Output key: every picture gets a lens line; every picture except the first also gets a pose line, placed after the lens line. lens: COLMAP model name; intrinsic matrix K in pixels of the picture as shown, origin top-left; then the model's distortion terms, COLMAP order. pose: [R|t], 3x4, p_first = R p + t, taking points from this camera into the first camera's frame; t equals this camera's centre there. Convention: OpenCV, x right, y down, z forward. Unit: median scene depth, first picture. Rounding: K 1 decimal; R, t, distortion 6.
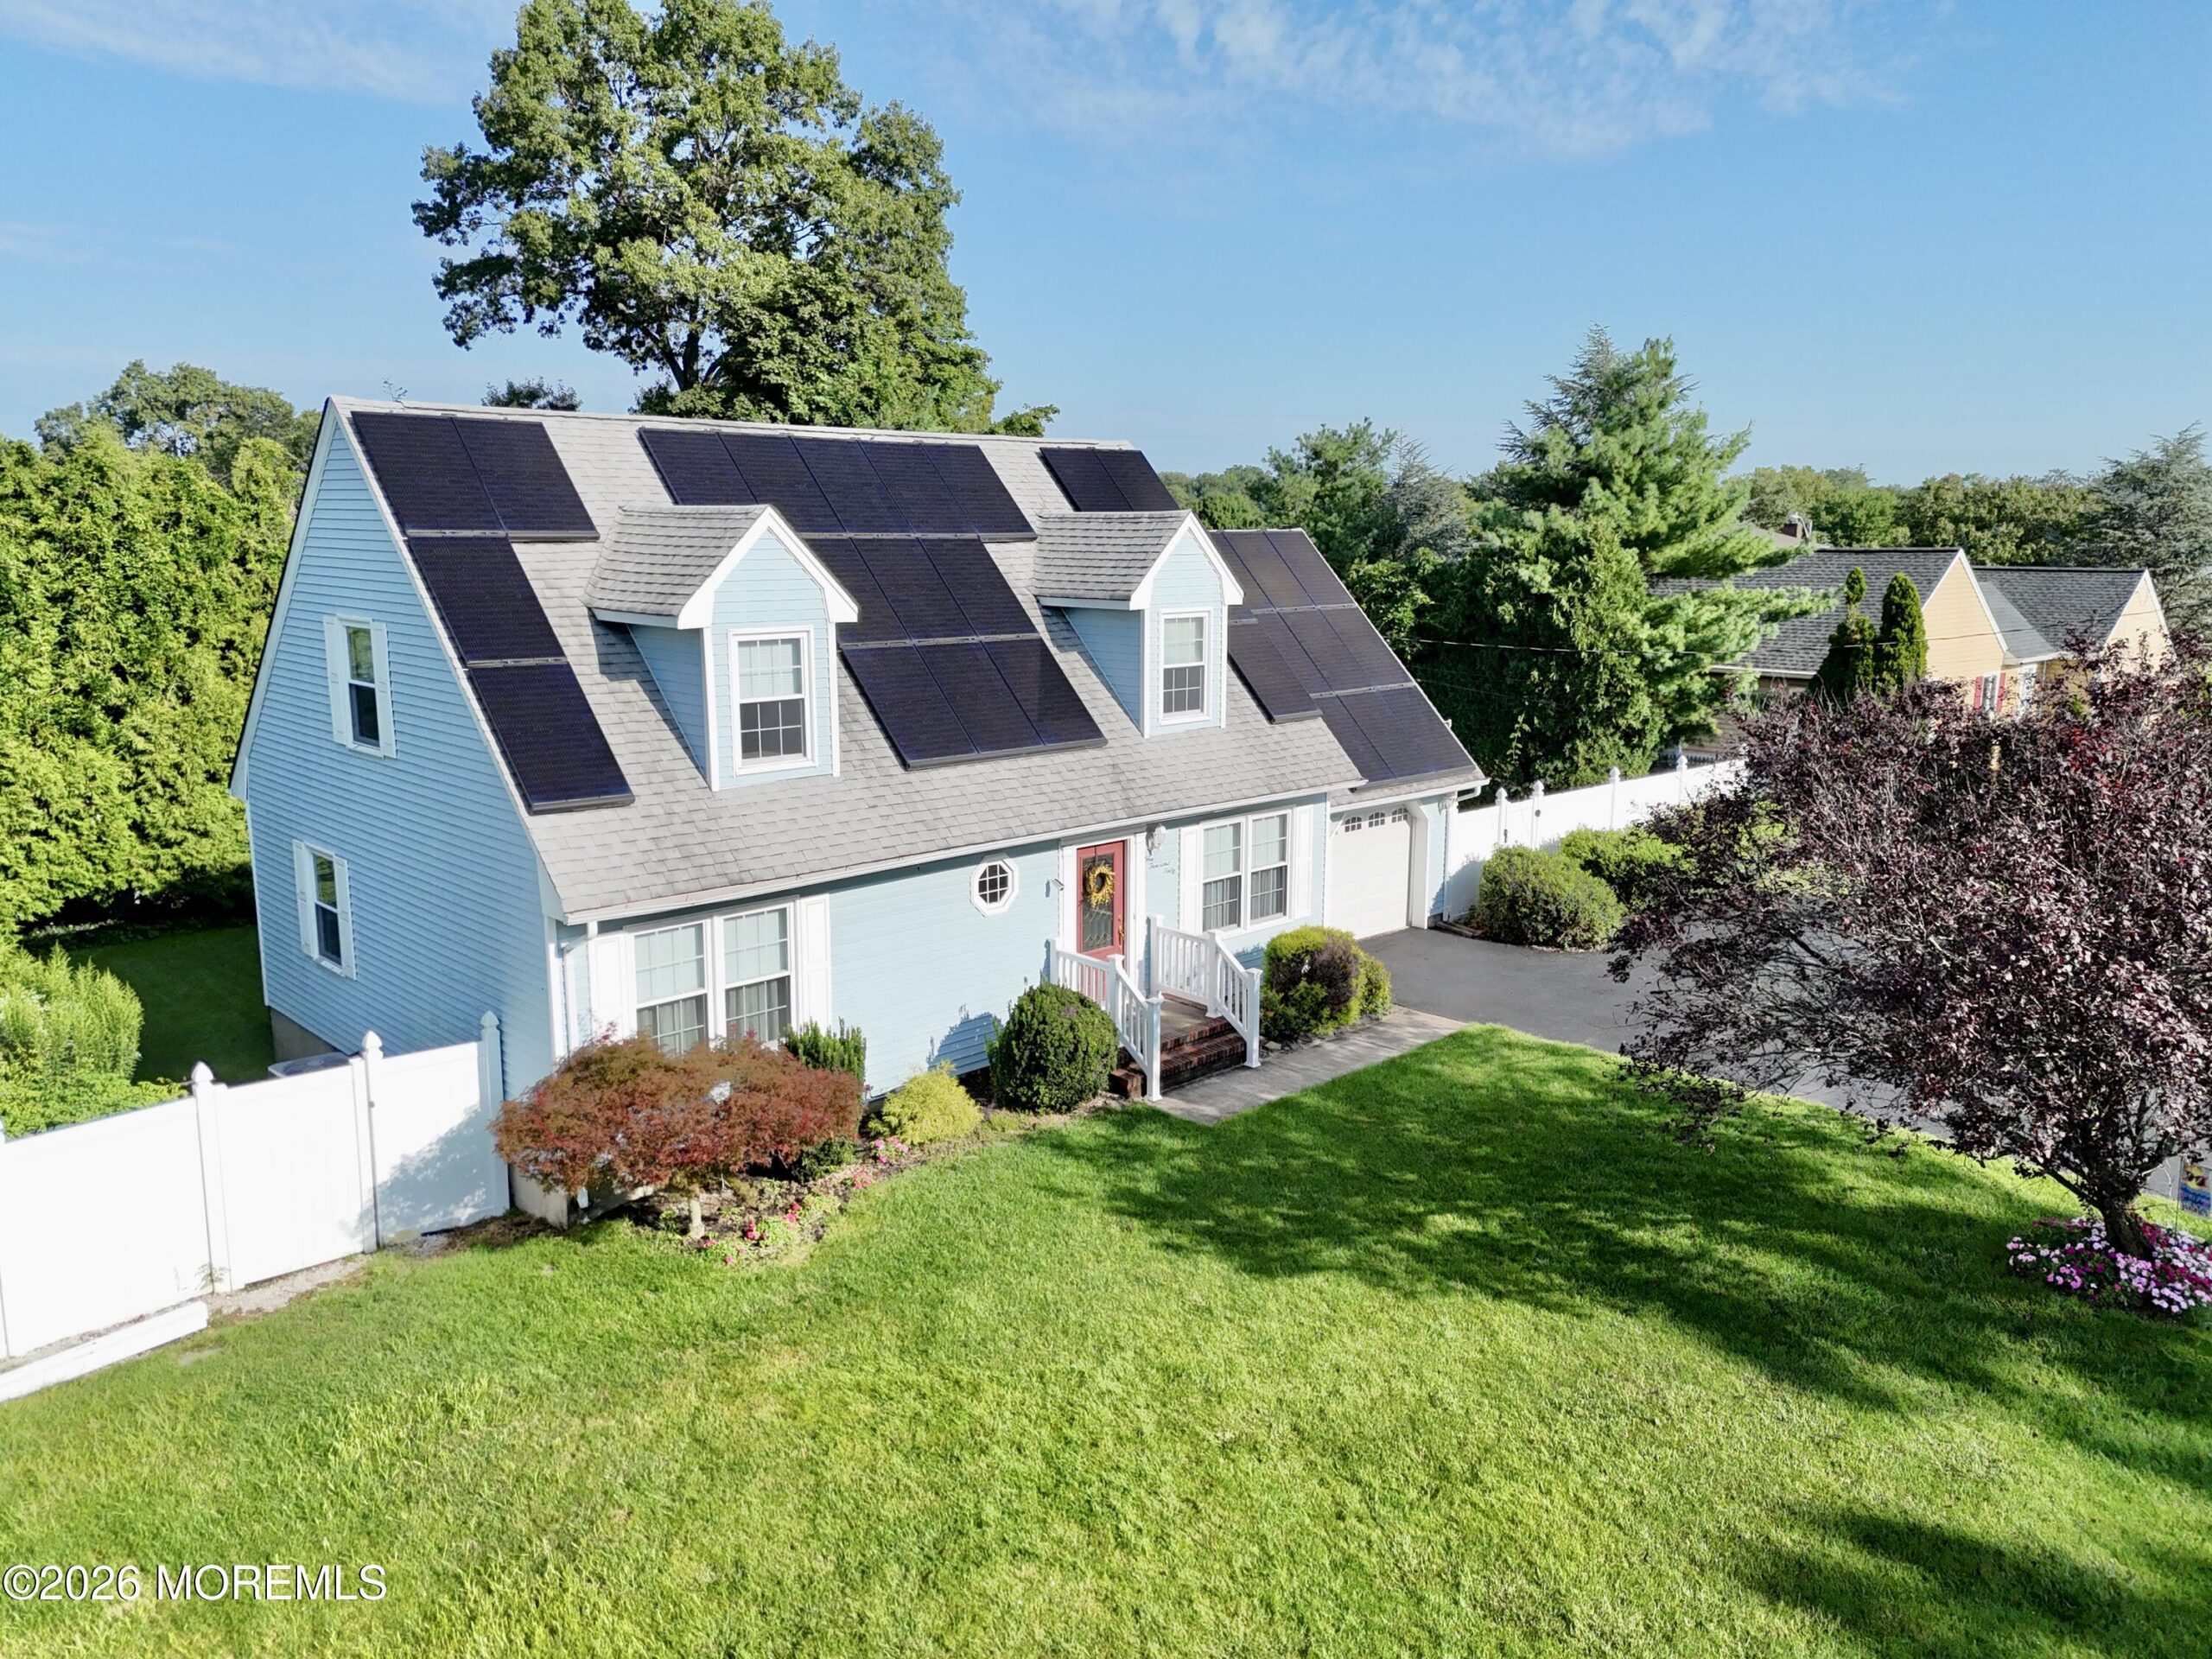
lens RADIAL K [[1628.1, 0, 1107.6], [0, 1628.1, 824.6], [0, 0, 1]] dist [0.071585, -0.063046]
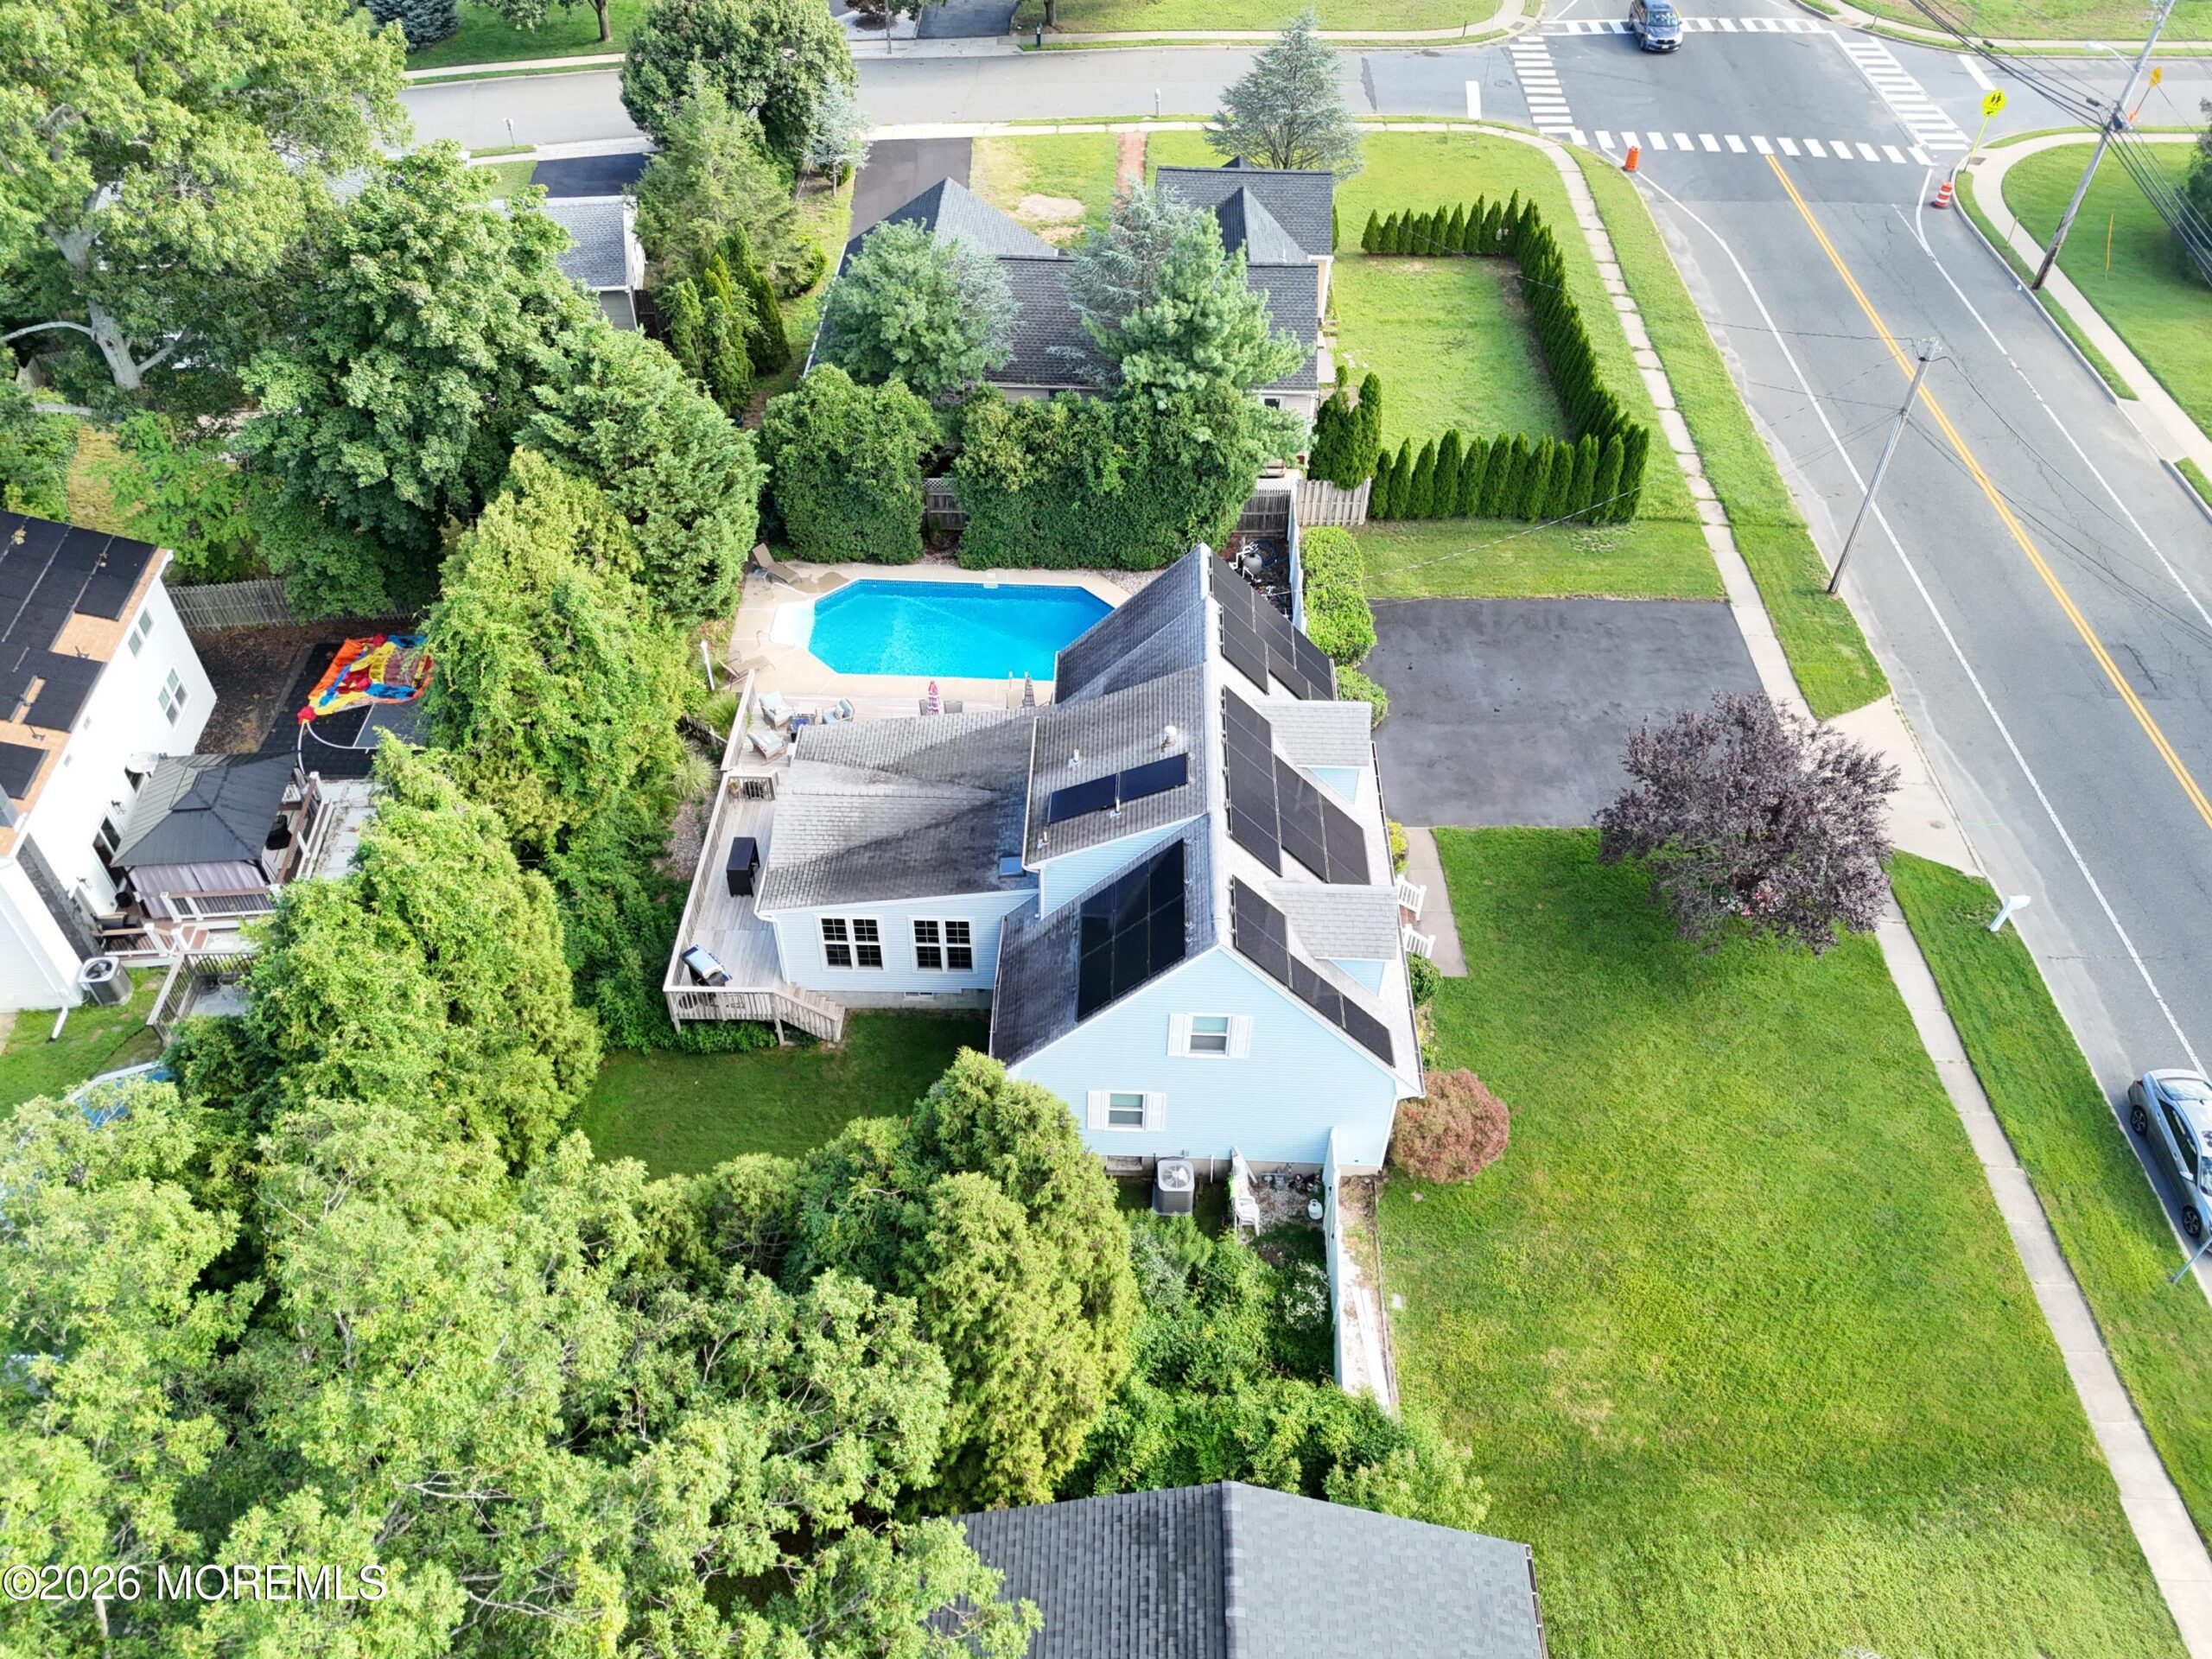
lens RADIAL K [[1628.1, 0, 1101.1], [0, 1628.1, 824.8], [0, 0, 1]] dist [0.071585, -0.063046]
pose [[0.709886, -0.490510, 0.505432, -1.275678], [0.125756, 0.794363, 0.594283, -1.322102], [-0.692998, -0.358312, 0.625592, -0.029986]]
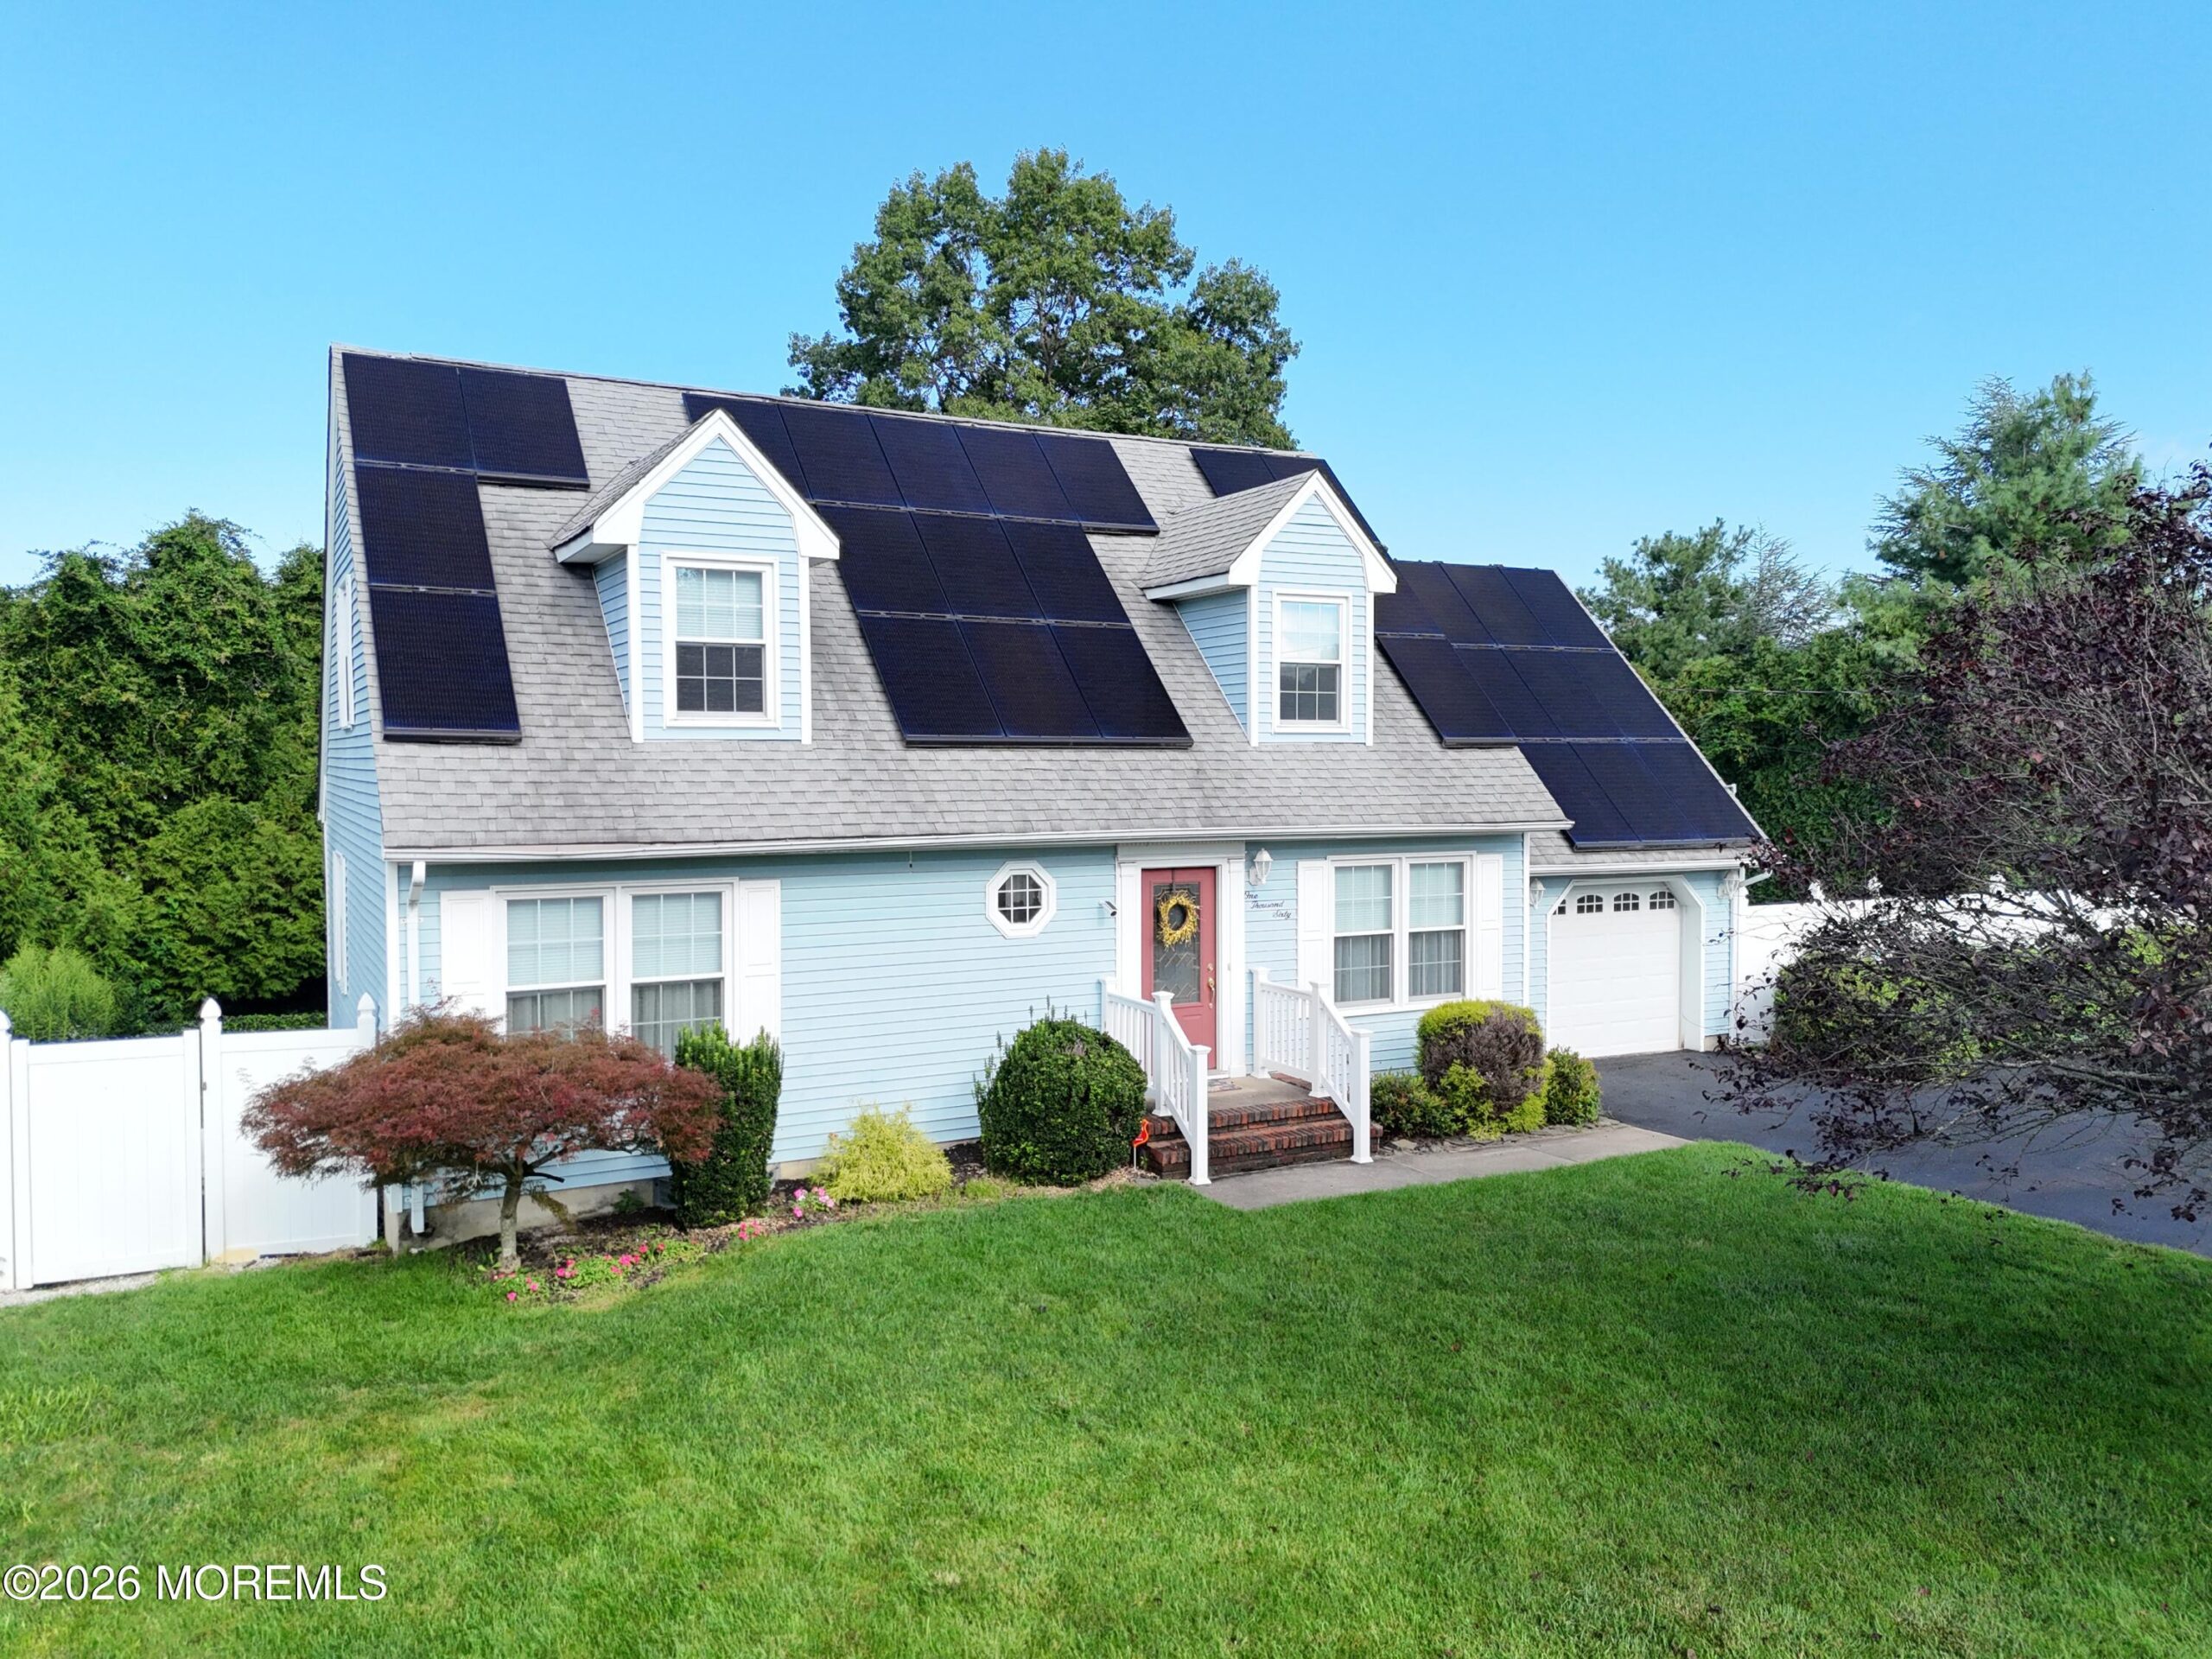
lens RADIAL K [[1628.1, 0, 1106.4], [0, 1628.1, 828.9], [0, 0, 1]] dist [0.071585, -0.063046]
pose [[0.962732, 0.006093, -0.270388, 0.180515], [-0.044697, 0.989583, -0.136846, 0.106126], [0.266738, 0.143831, 0.952976, 0.232007]]
